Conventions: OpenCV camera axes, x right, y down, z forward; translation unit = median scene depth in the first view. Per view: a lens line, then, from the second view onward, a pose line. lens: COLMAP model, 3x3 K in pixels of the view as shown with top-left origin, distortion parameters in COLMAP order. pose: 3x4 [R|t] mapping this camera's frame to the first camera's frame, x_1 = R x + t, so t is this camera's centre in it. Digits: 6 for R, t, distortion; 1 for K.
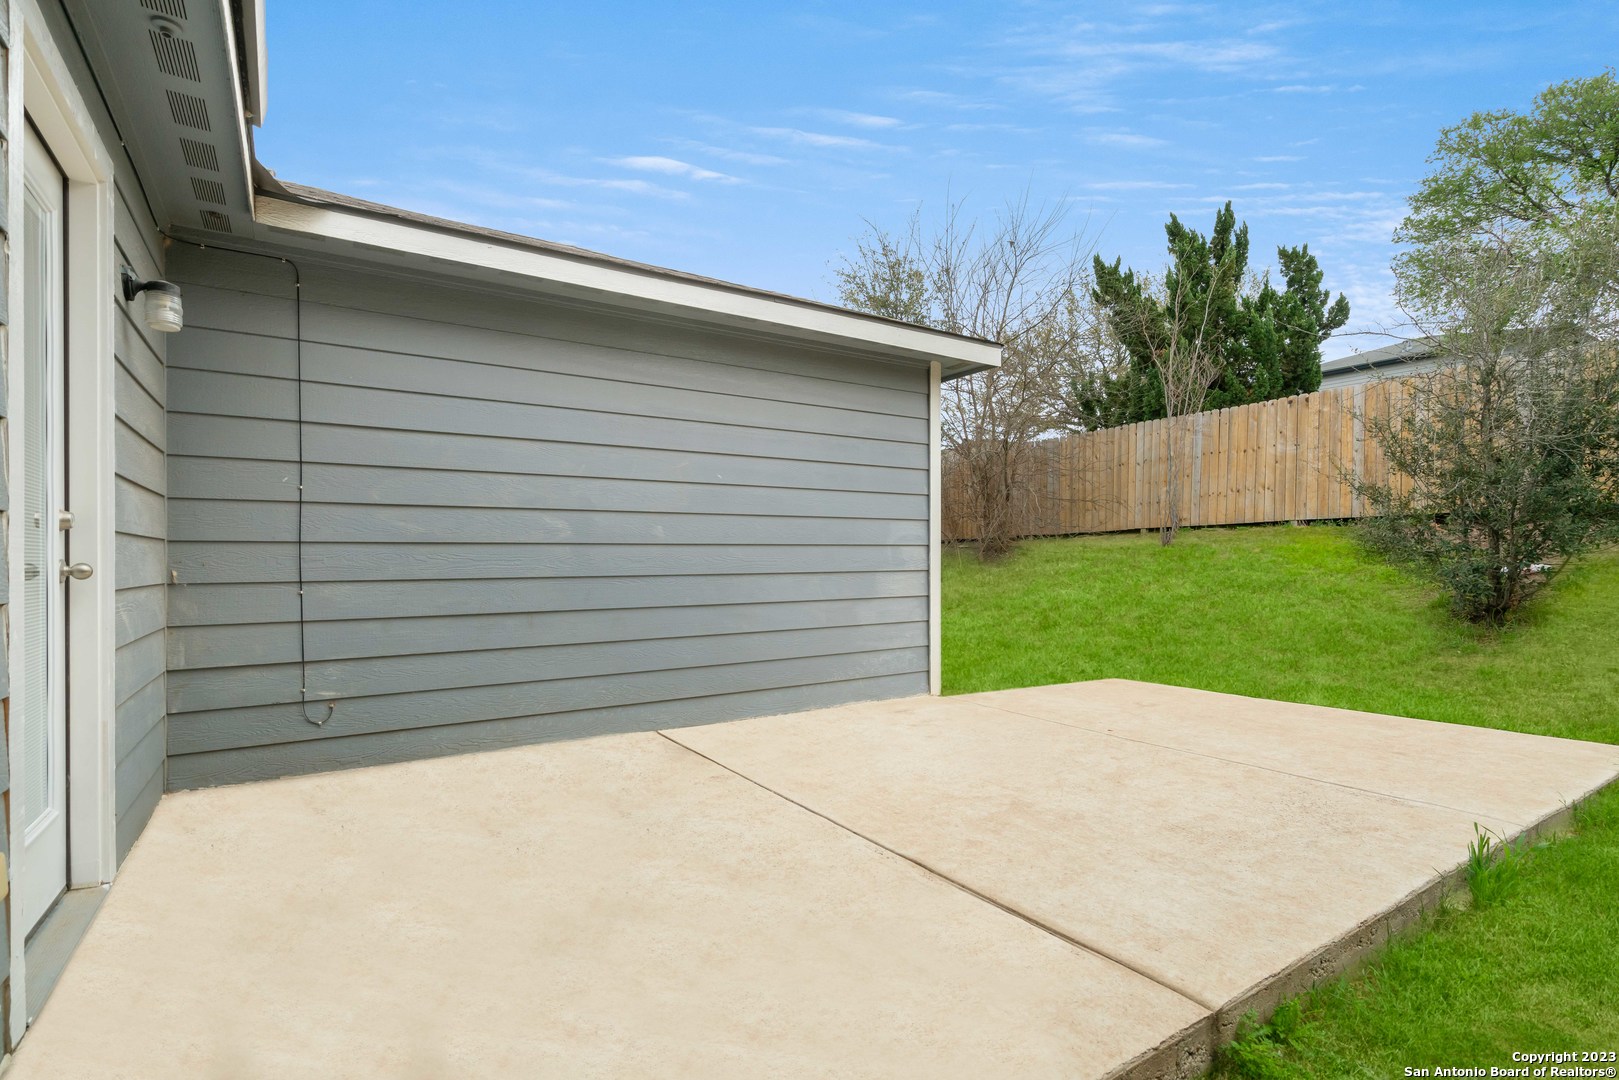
lens RADIAL K [[773.7, 0, 812.1], [0, 773.7, 563.3], [0, 0, 1]] dist [-0.001324, 0.000088]
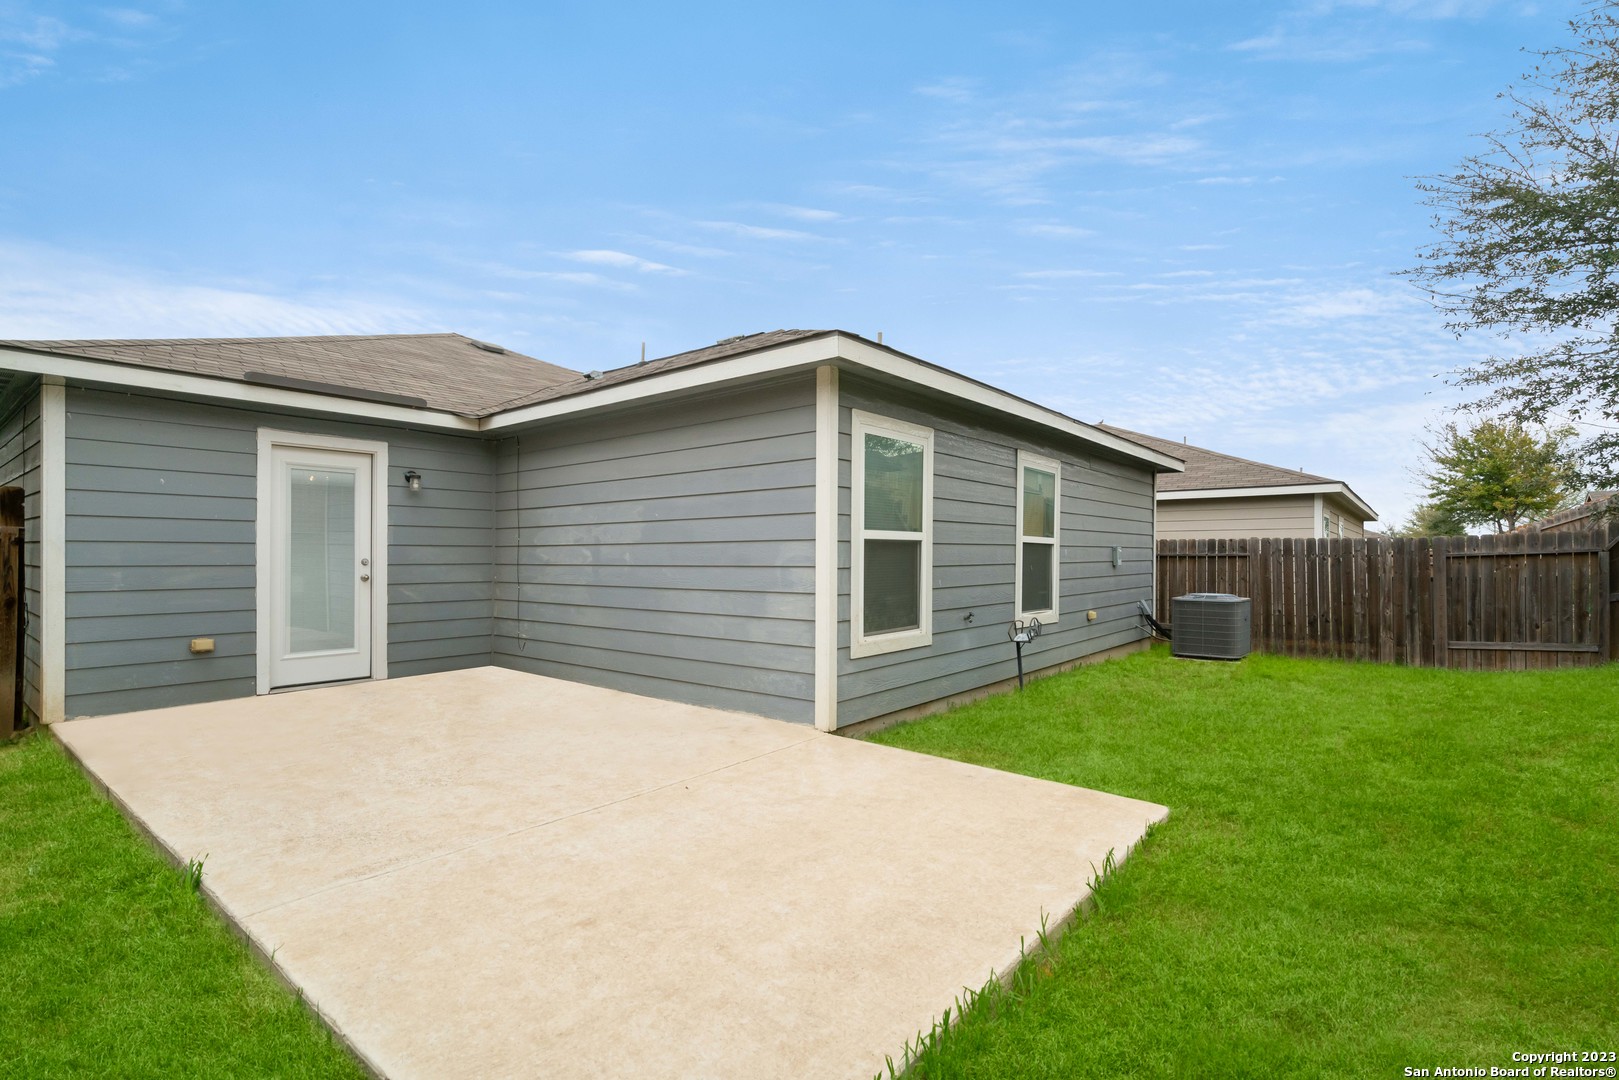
lens RADIAL K [[765.1, 0, 809.5], [0, 765.1, 540.0], [0, 0, 1]] dist [-0.001842, -0.000104]
pose [[0.292174, -0.015412, -0.956241, 1.415333], [-0.006043, 0.999820, -0.017960, -0.053366], [0.956346, 0.011026, 0.292028, 0.992966]]
